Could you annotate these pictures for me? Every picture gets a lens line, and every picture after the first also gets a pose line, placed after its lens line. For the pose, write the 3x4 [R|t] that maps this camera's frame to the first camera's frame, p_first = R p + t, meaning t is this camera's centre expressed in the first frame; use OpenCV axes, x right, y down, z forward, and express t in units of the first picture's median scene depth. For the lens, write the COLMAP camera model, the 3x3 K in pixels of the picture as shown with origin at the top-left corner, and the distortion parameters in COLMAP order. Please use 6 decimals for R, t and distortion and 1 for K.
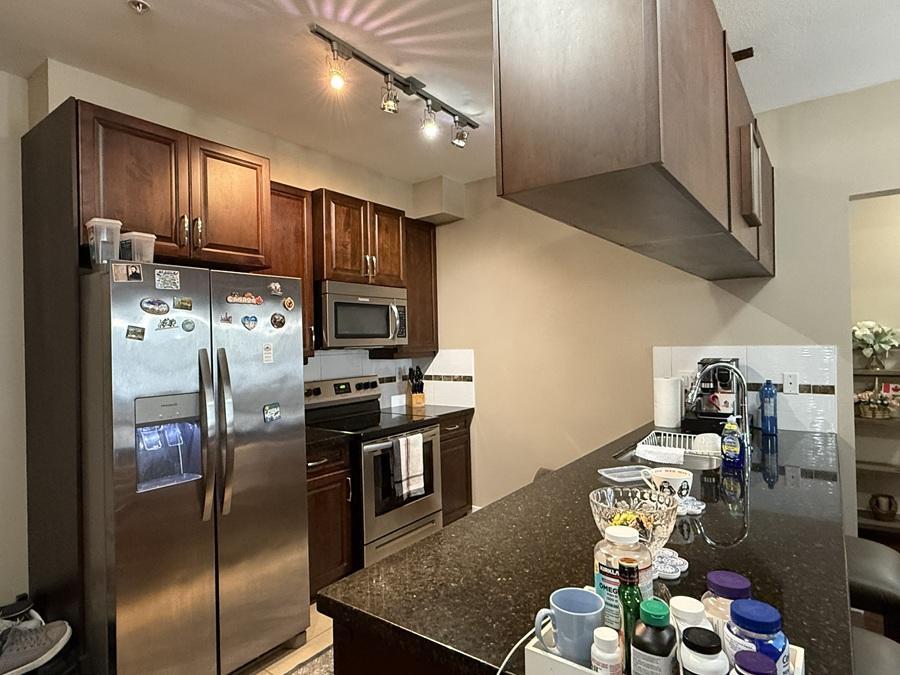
lens RADIAL K [[517.4, 0, 459.7], [0, 517.4, 337.5], [0, 0, 1]] dist [-0.008963, -0.000874]
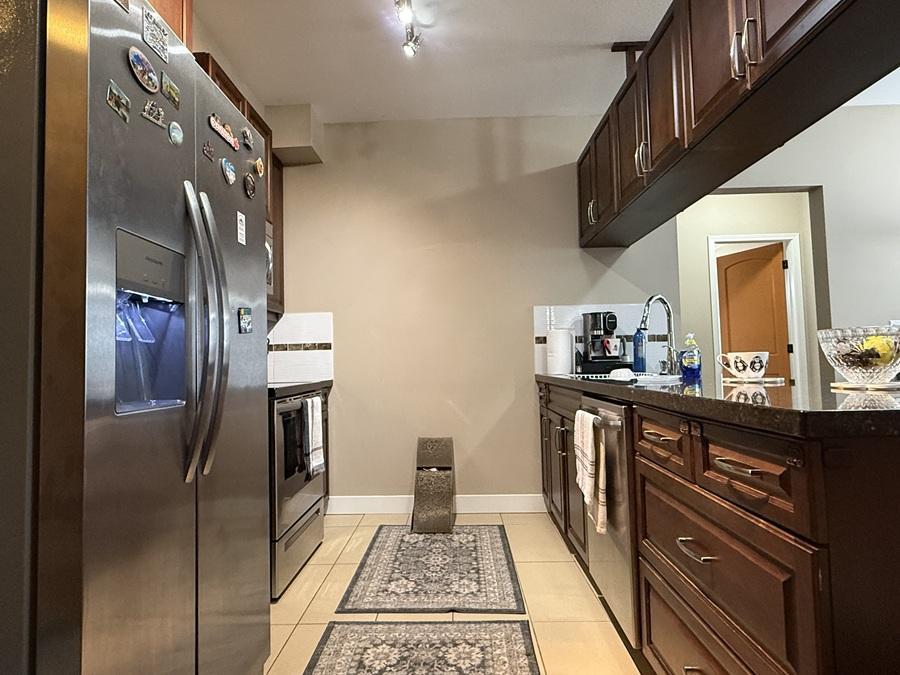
lens RADIAL K [[517.4, 0, 455.8], [0, 517.4, 339.5], [0, 0, 1]] dist [-0.008963, -0.000874]
pose [[0.811380, 0.030758, 0.583709, -0.382016], [0.007118, 0.998021, -0.062484, 0.153202], [-0.584475, 0.054853, 0.809555, 0.227501]]
